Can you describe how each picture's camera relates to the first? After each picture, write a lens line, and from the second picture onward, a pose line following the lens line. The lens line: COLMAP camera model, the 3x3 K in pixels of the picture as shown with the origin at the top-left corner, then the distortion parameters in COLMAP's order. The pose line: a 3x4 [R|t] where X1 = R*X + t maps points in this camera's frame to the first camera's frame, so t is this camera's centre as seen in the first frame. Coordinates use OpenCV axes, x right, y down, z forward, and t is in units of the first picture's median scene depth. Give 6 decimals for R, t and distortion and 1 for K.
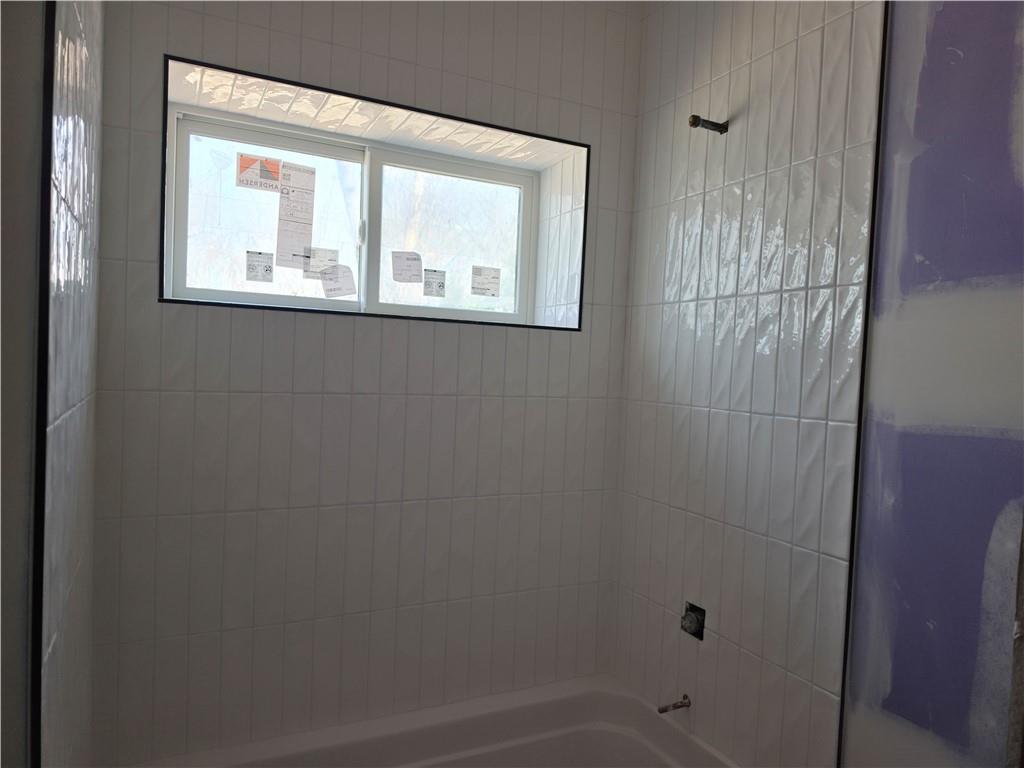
lens RADIAL K [[671.6, 0, 507.6], [0, 671.6, 377.1], [0, 0, 1]] dist [0.074351, -0.096121]
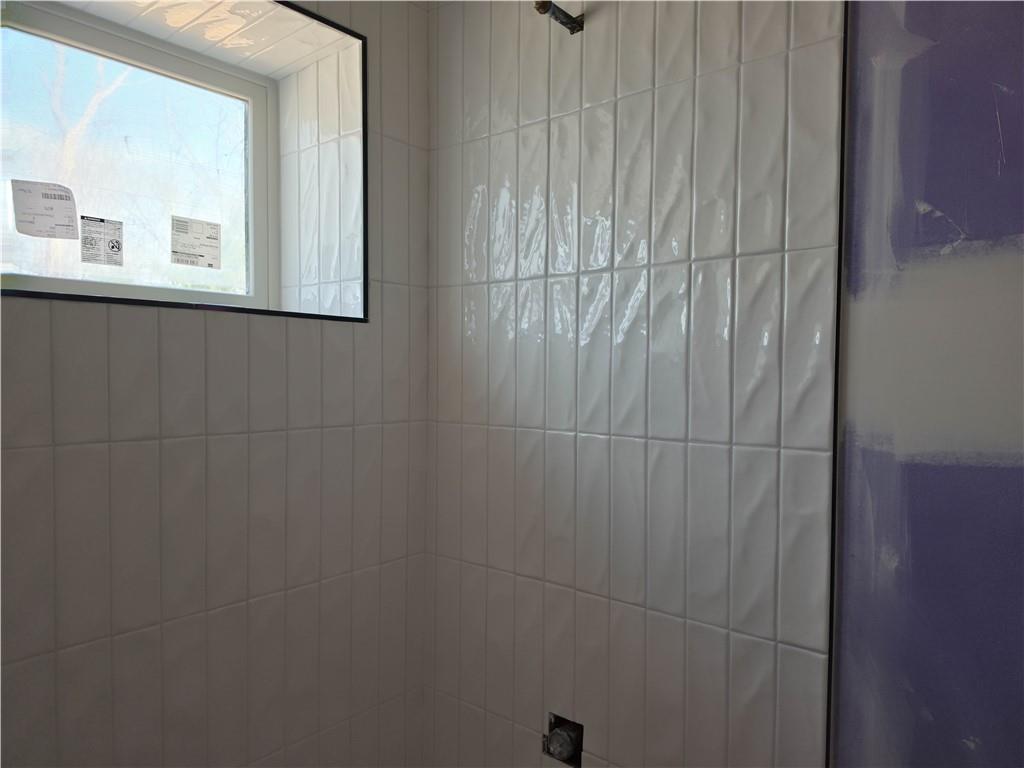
lens RADIAL K [[698.7, 0, 513.1], [0, 698.7, 391.7], [0, 0, 1]] dist [0.071269, -0.091686]
pose [[0.912752, -0.045475, 0.405975, -0.042053], [0.036066, 0.998875, 0.030801, -0.016799], [-0.406919, -0.013471, 0.913365, 0.319978]]
